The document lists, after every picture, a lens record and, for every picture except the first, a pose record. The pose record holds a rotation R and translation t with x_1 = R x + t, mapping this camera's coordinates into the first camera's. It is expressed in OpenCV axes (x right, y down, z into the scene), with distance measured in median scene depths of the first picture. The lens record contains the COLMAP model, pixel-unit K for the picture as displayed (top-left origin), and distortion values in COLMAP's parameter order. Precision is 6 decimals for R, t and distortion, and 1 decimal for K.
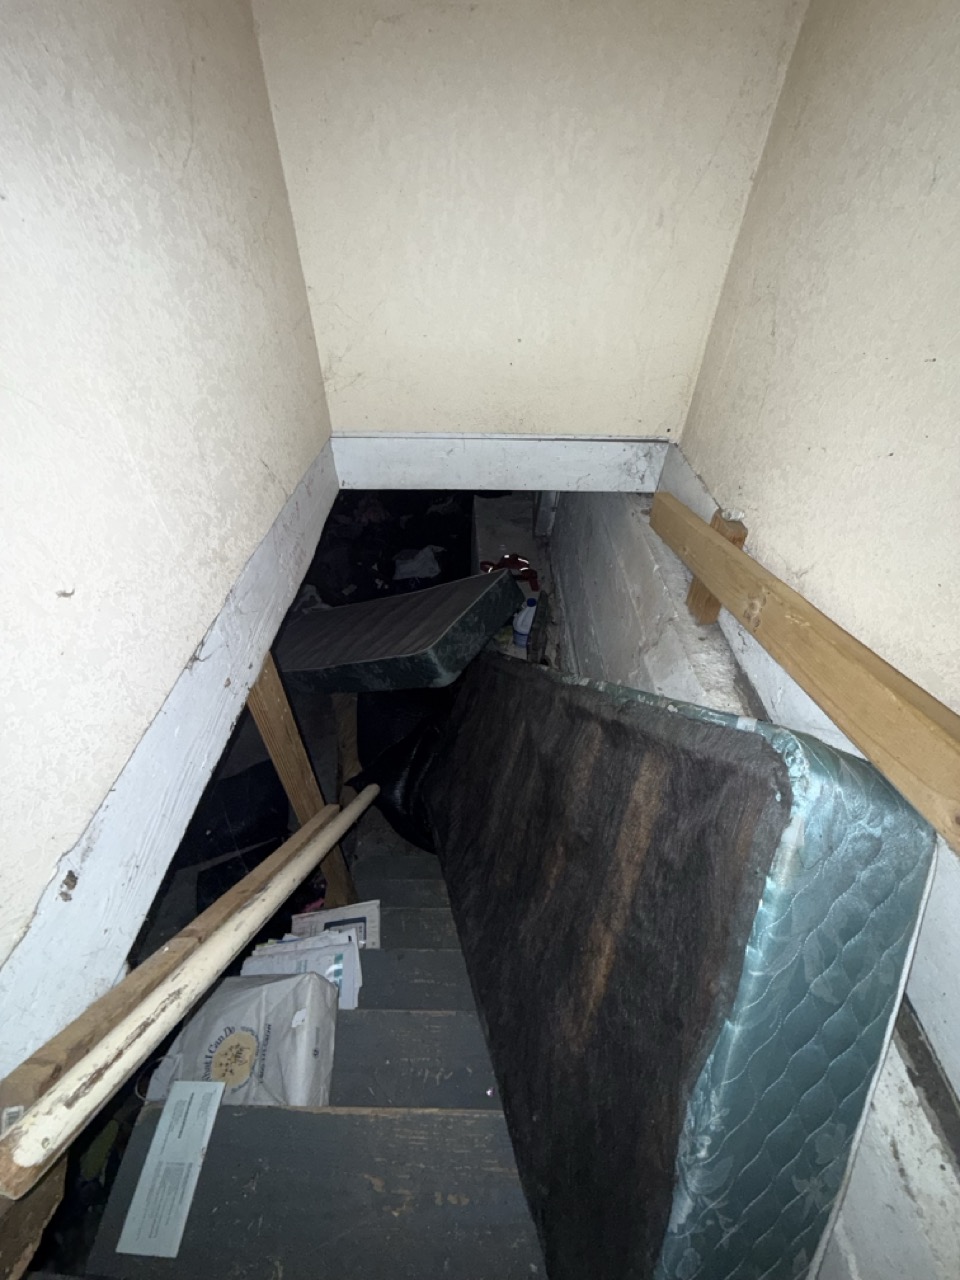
lens RADIAL K [[506.7, 0, 481.9], [0, 506.7, 639.2], [0, 0, 1]] dist [-0.000516, -0.000281]
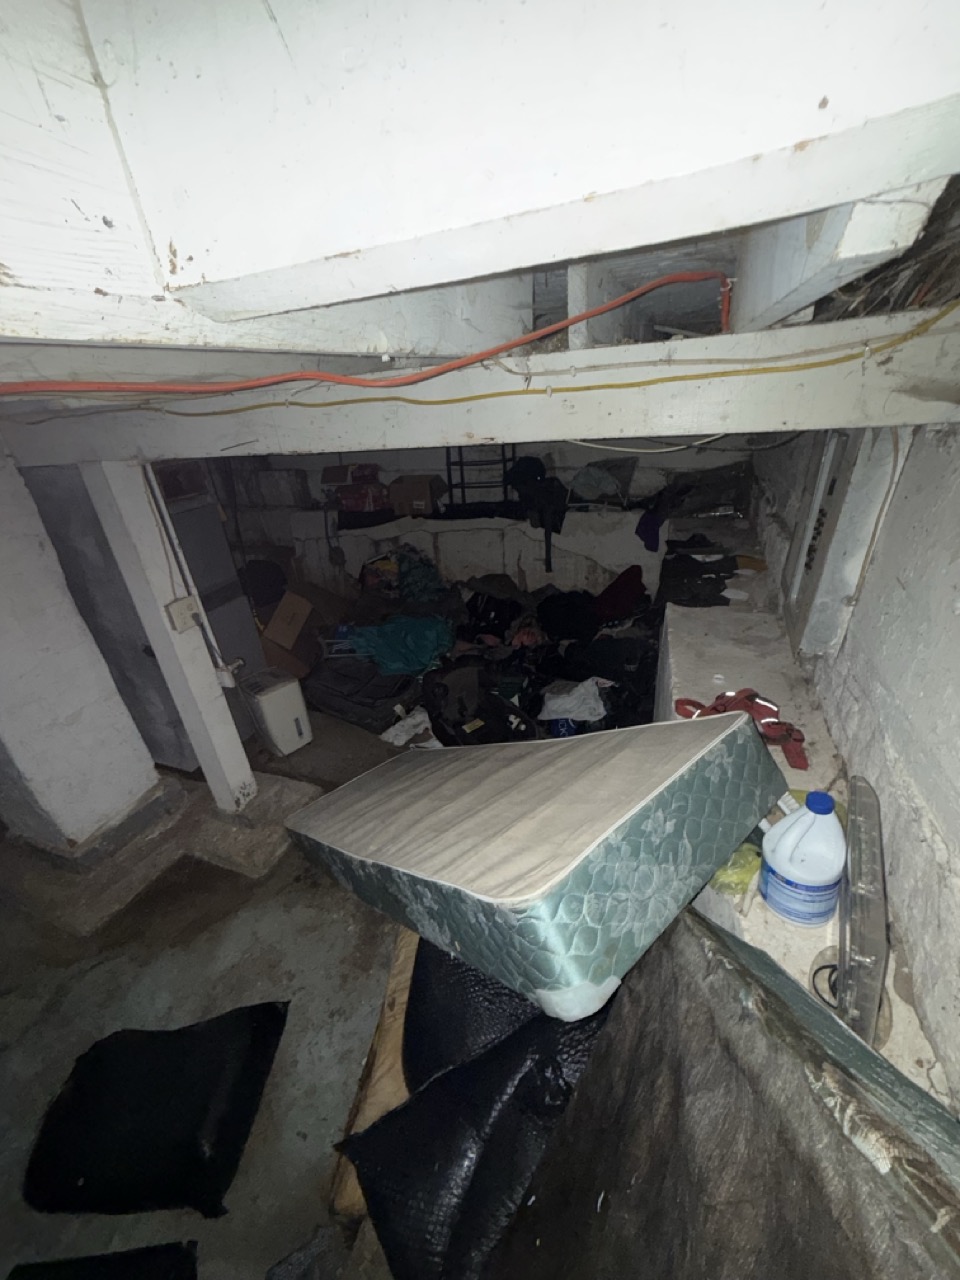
lens RADIAL K [[506.7, 0, 481.9], [0, 506.7, 639.2], [0, 0, 1]] dist [-0.000516, -0.000281]
pose [[0.938983, 0.058545, -0.338944, -0.019813], [-0.152484, 0.954138, -0.257622, -0.045438], [0.308317, 0.293586, 0.904847, 0.461733]]
